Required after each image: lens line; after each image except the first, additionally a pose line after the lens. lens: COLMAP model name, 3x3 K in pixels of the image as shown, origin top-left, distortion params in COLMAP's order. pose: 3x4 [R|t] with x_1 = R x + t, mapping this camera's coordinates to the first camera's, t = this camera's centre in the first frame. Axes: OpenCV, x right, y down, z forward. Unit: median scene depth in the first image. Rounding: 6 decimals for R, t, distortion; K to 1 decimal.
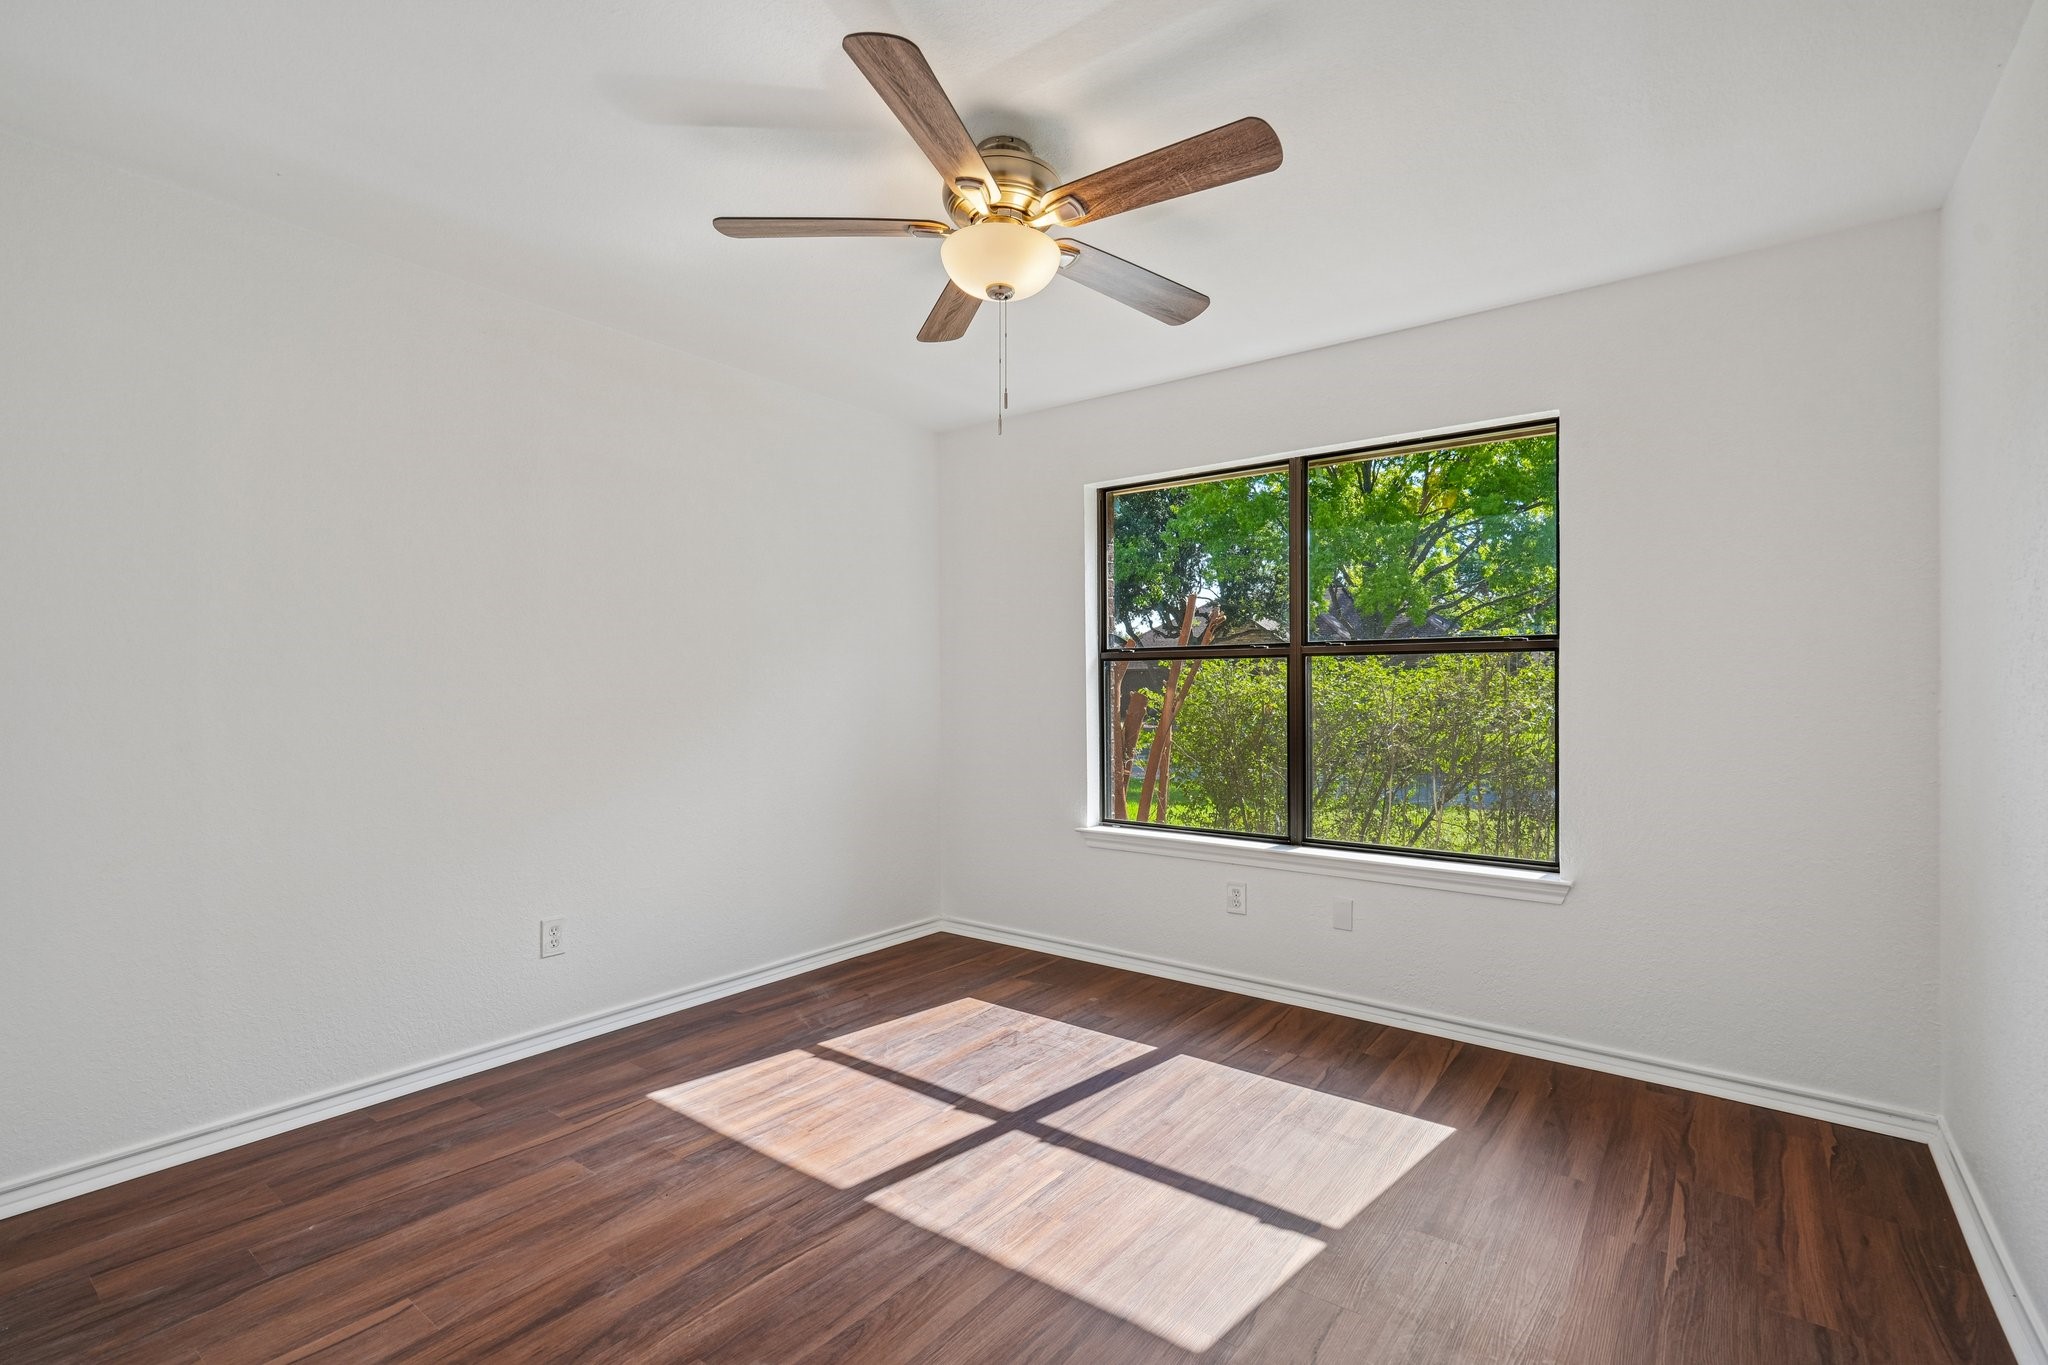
lens RADIAL K [[953.3, 0, 1019.7], [0, 953.3, 689.6], [0, 0, 1]] dist [-0.001003, 0.000109]
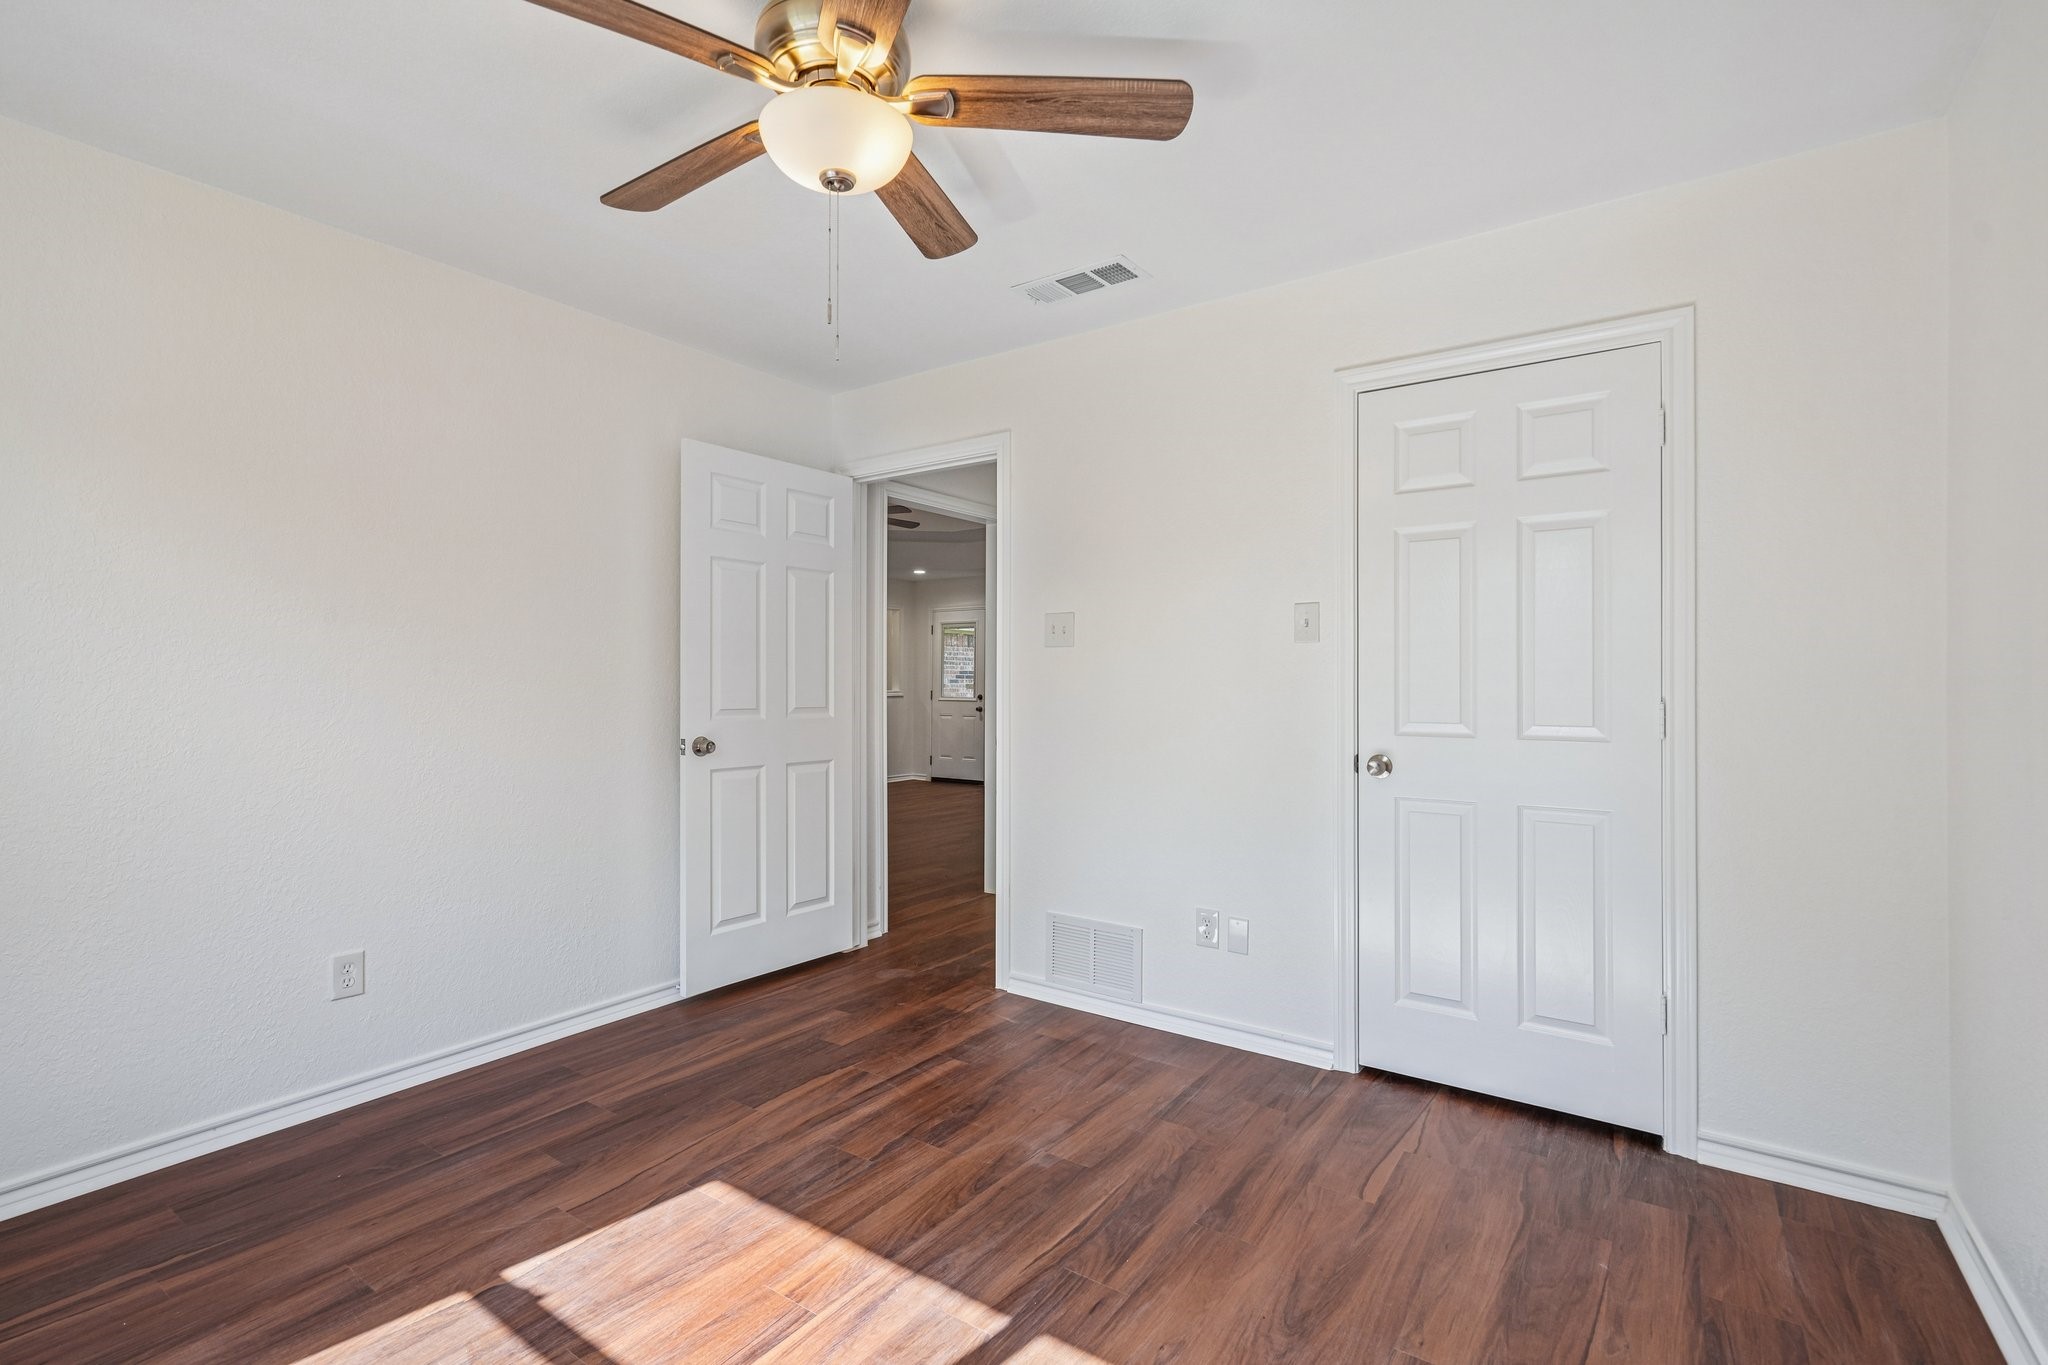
lens RADIAL K [[953.3, 0, 1019.7], [0, 953.3, 689.6], [0, 0, 1]] dist [-0.001003, 0.000109]
pose [[-0.999252, 0.001133, -0.038645, -0.153720], [0.000536, 0.999881, 0.015441, -0.003764], [0.038658, 0.015409, -0.999134, 1.971752]]
